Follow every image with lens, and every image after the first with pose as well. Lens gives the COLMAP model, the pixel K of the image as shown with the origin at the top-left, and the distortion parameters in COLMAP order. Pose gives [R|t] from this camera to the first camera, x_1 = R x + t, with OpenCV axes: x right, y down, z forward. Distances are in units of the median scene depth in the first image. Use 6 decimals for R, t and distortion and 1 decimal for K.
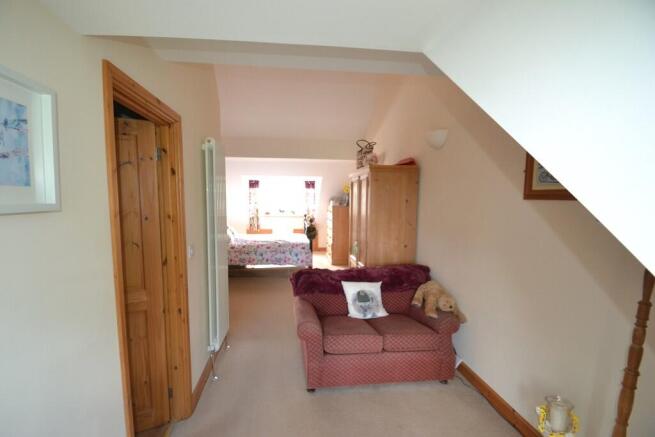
lens RADIAL K [[291.9, 0, 311.9], [0, 291.9, 226.8], [0, 0, 1]] dist [0.014484, -0.014789]
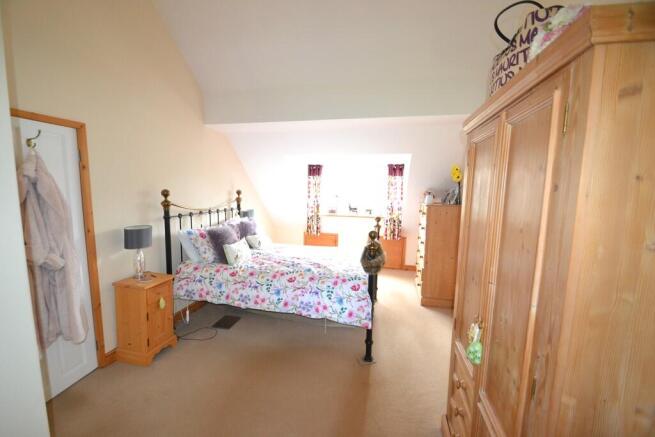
lens RADIAL K [[291.9, 0, 311.9], [0, 291.9, 226.8], [0, 0, 1]] dist [0.014484, -0.014789]
pose [[0.942475, 0.050769, -0.330399, 0.040059], [-0.042526, 0.998578, 0.032133, -0.030100], [0.331561, -0.016234, 0.943294, 0.318419]]
